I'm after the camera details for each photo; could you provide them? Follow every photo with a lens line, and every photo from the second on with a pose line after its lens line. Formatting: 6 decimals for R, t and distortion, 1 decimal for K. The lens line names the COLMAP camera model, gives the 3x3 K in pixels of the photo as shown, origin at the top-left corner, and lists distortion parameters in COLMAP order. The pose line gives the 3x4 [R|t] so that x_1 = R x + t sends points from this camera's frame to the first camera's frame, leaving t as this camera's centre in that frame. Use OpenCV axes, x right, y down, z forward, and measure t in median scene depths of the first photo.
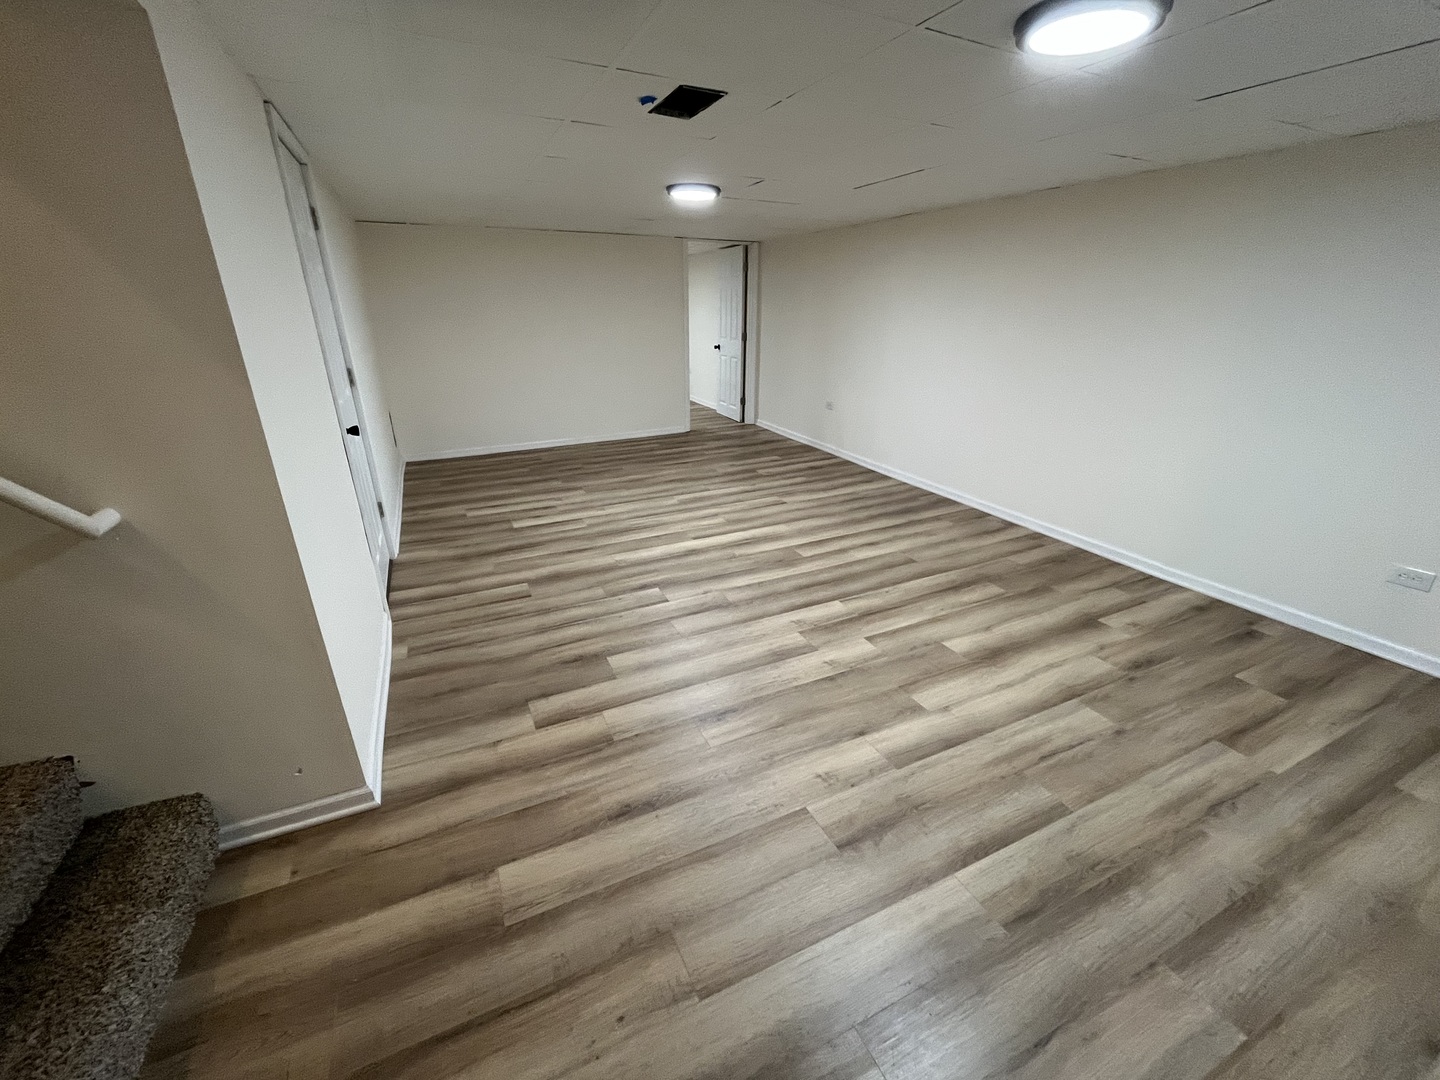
lens RADIAL K [[579.5, 0, 714.0], [0, 579.5, 540.7], [0, 0, 1]] dist [-0.003134, 0.001380]
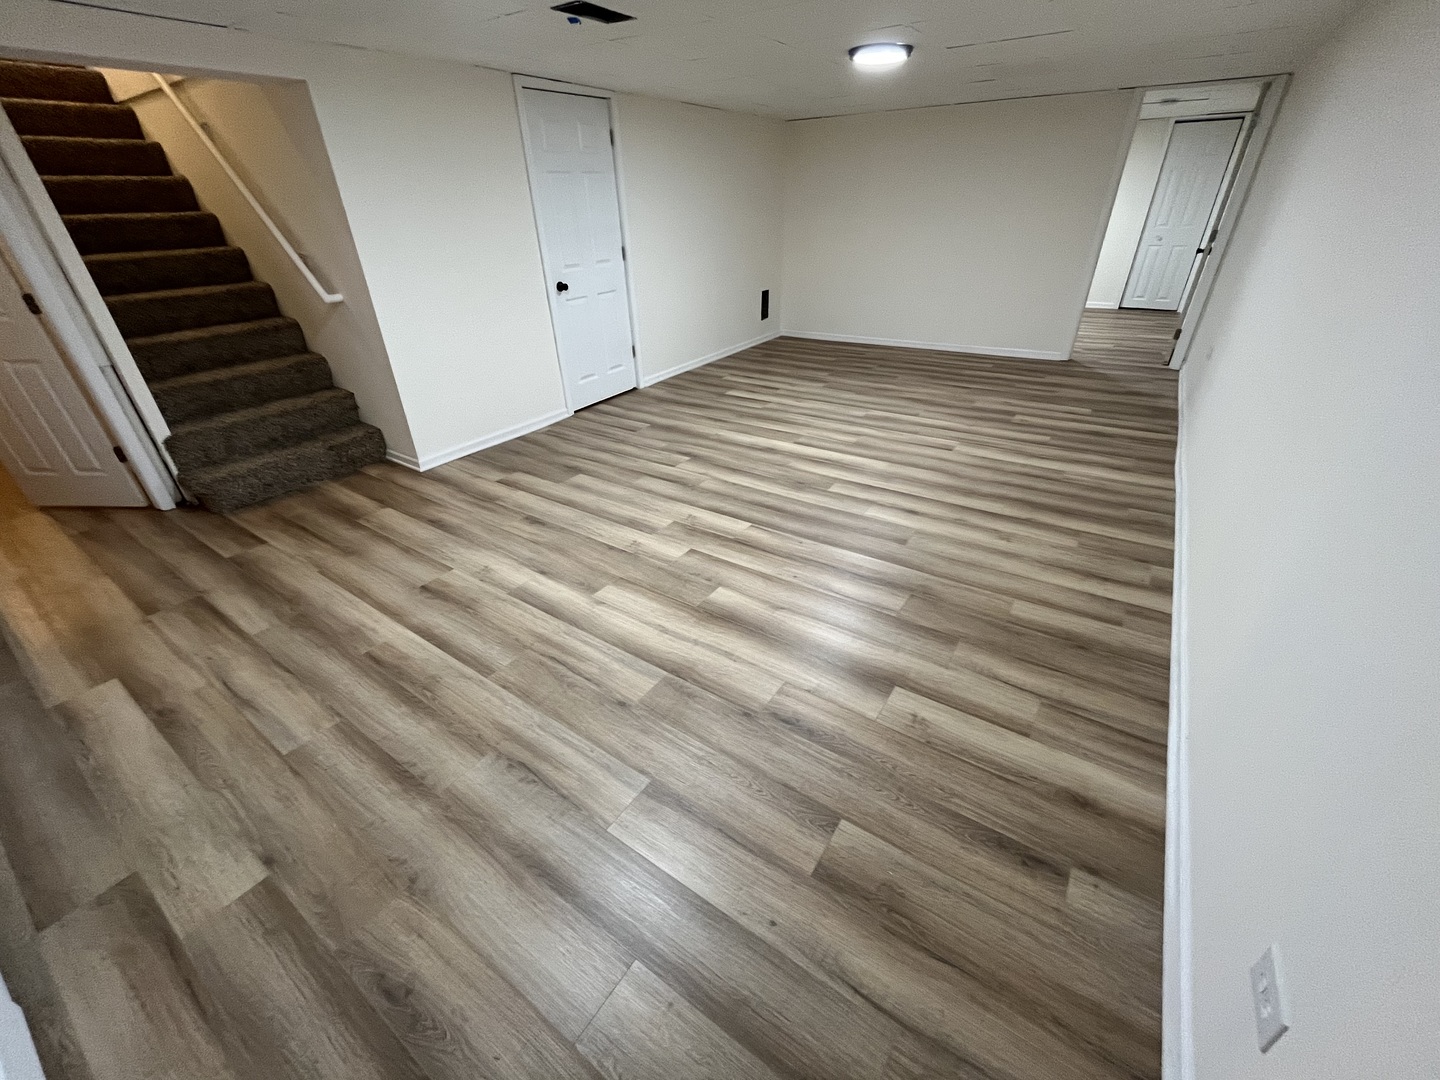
lens RADIAL K [[579.5, 0, 718.5], [0, 579.5, 531.6], [0, 0, 1]] dist [-0.003134, 0.001380]
pose [[0.514952, 0.415390, -0.749851, 0.867806], [-0.301340, 0.906637, 0.295301, -0.145945], [0.802508, 0.073894, 0.592048, 0.364210]]
